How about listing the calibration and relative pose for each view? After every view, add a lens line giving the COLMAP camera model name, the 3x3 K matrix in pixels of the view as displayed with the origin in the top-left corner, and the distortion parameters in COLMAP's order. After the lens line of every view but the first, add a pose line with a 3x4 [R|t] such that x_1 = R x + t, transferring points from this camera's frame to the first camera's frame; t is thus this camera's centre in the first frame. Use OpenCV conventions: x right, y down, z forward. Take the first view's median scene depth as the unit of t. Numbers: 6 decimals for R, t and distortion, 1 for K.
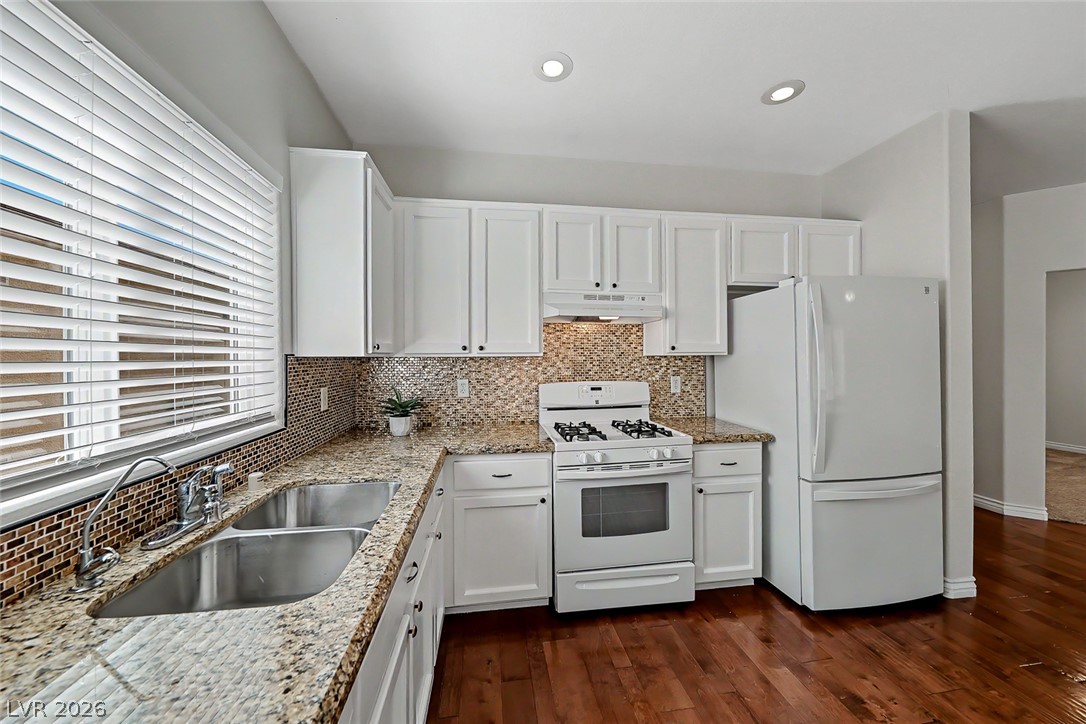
lens RADIAL K [[396.7, 0, 546.4], [0, 396.7, 359.6], [0, 0, 1]] dist [-0.005456, 0.000002]
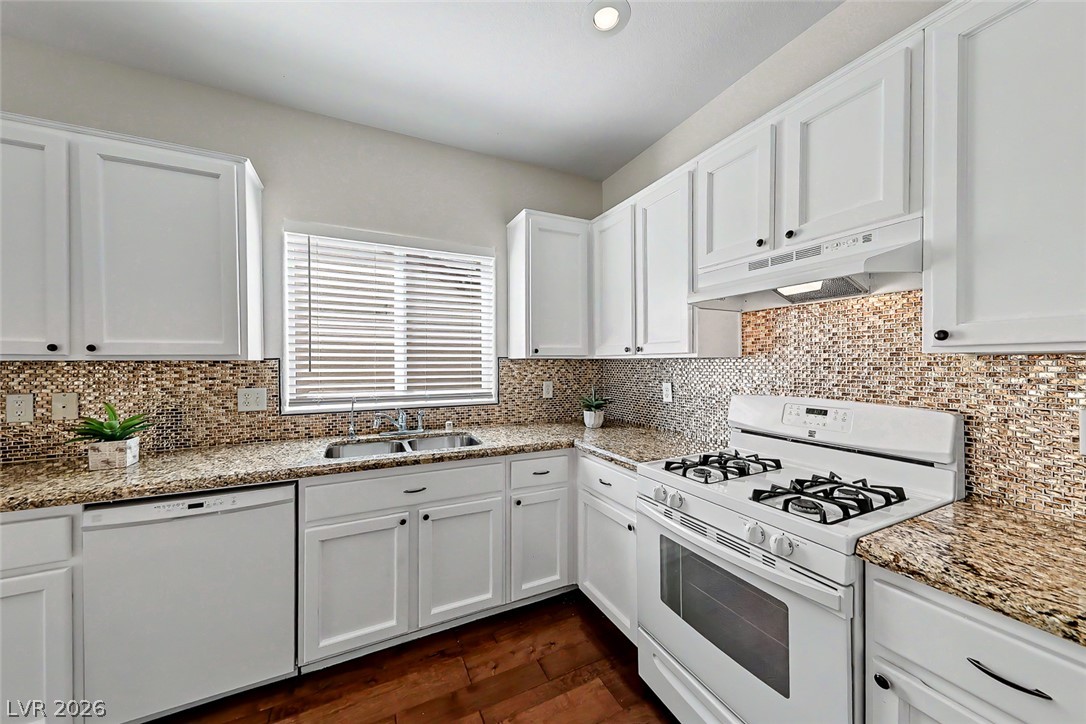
lens RADIAL K [[374.8, 0, 538.8], [0, 374.8, 366.0], [0, 0, 1]] dist [0.003434, -0.000250]
pose [[0.297766, 0.013540, -0.954543, 0.619164], [-0.005534, 0.999907, 0.012457, 0.001379], [0.954623, 0.001573, 0.297813, 0.508598]]
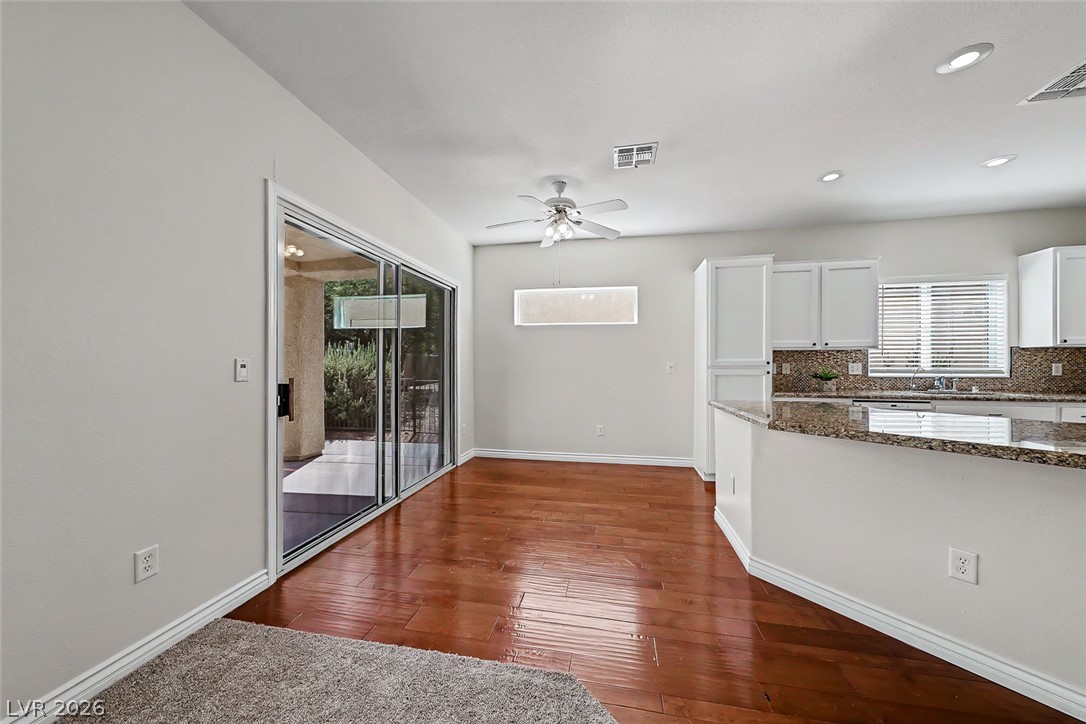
lens RADIAL K [[374.8, 0, 545.8], [0, 374.8, 364.0], [0, 0, 1]] dist [0.003434, -0.000250]
pose [[-0.328439, 0.004815, -0.944513, 1.767957], [-0.005009, 0.999964, 0.006839, 0.065621], [0.944512, 0.006977, -0.328403, -0.667433]]
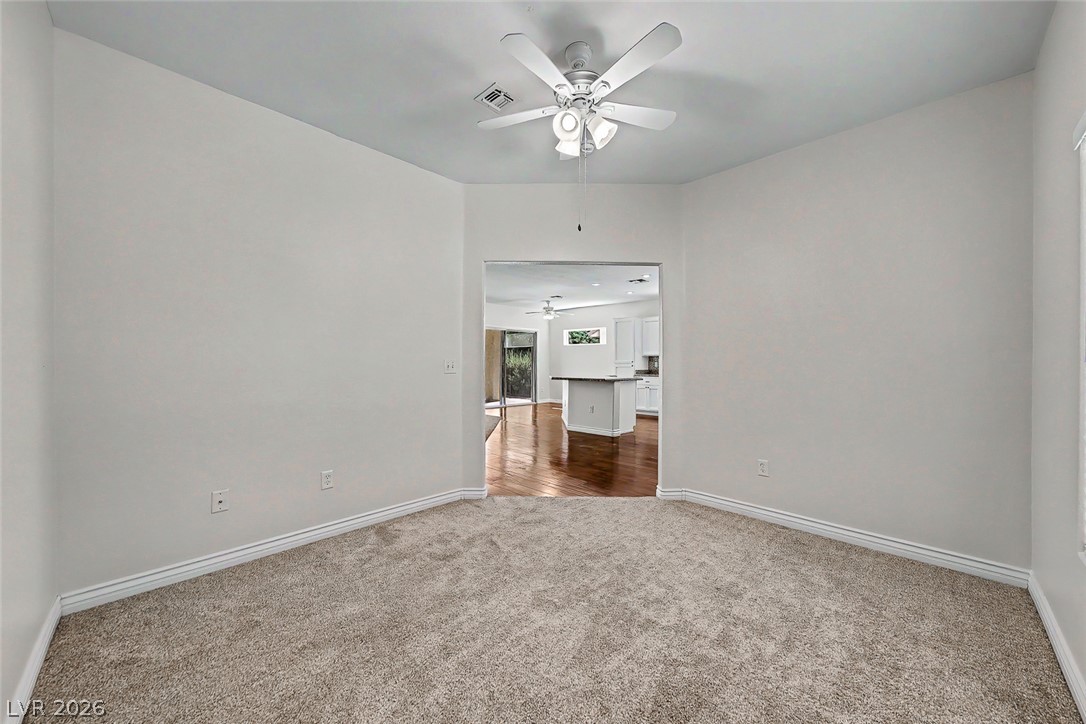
lens RADIAL K [[374.8, 0, 536.0], [0, 374.8, 358.9], [0, 0, 1]] dist [0.003434, -0.000250]
pose [[-0.812333, -0.000790, -0.583193, 2.820869], [-0.002384, 0.999995, 0.001967, 0.021976], [0.583189, 0.002988, -0.812331, 2.073353]]
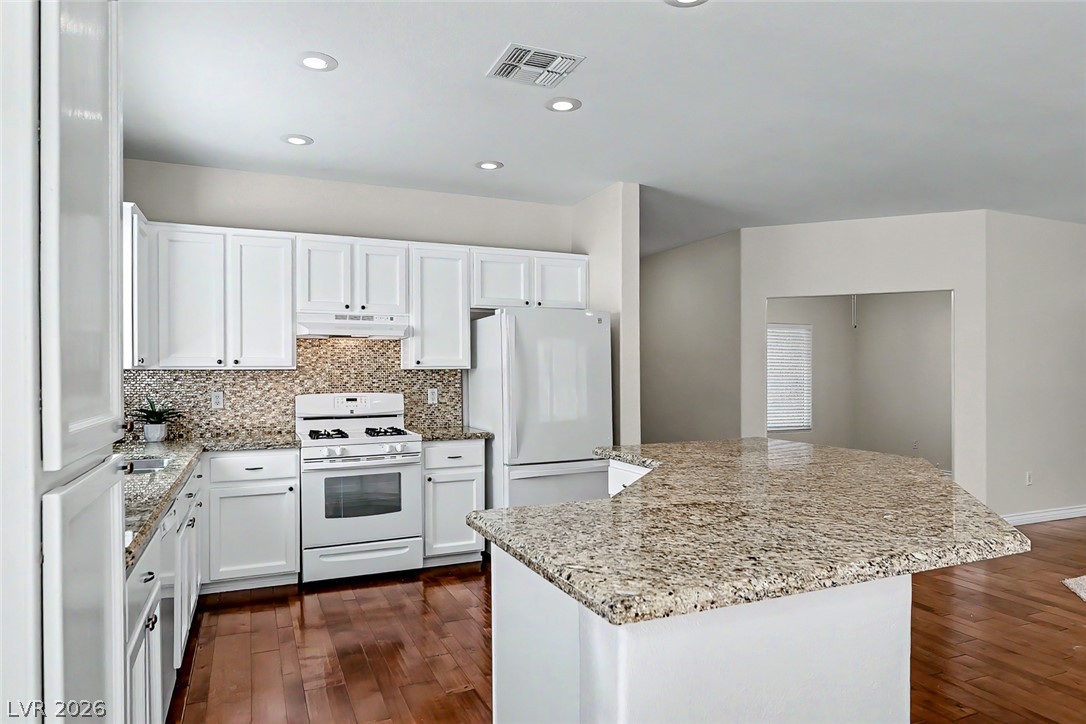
lens RADIAL K [[671.5, 0, 537.5], [0, 671.5, 373.5], [0, 0, 1]] dist [0.024733, 0.001572]
pose [[0.968292, 0.001413, 0.249816, 0.182523], [0.000386, 0.999974, -0.007153, 0.018239], [-0.249820, 0.007023, 0.968267, -1.048278]]
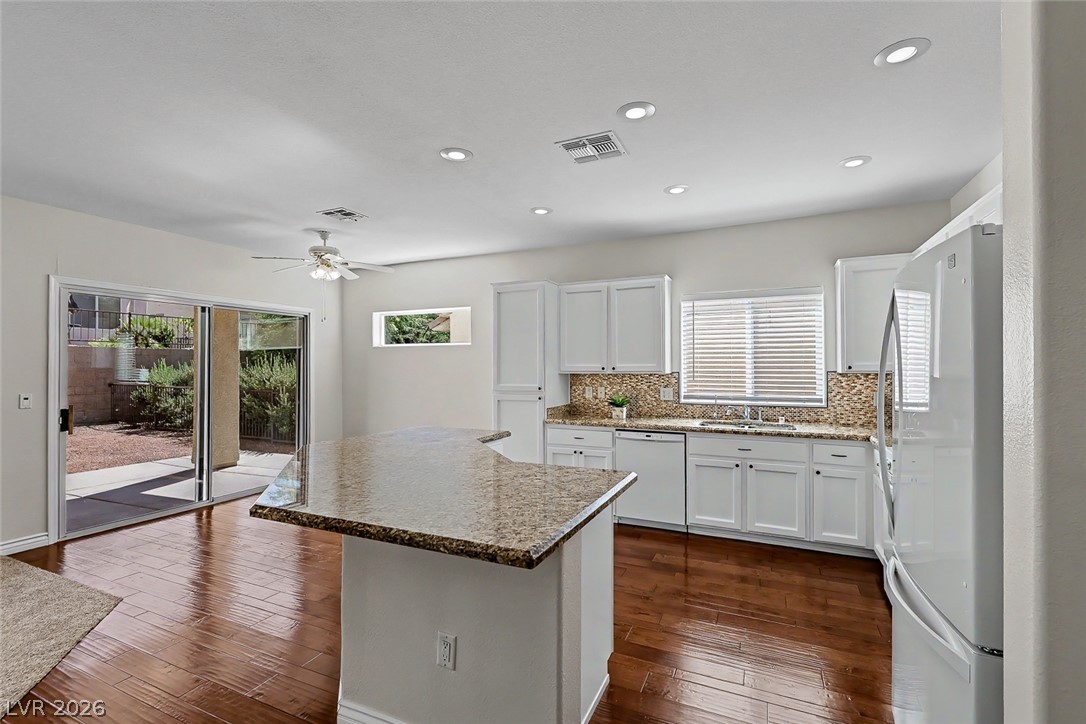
lens RADIAL K [[489.5, 0, 539.6], [0, 489.5, 362.8], [0, 0, 1]] dist [0.026532, -0.000357]
pose [[-0.553681, 0.001620, -0.832727, 1.668700], [0.000752, 0.999999, 0.001446, -0.045399], [0.832728, 0.000175, -0.553682, 0.853828]]
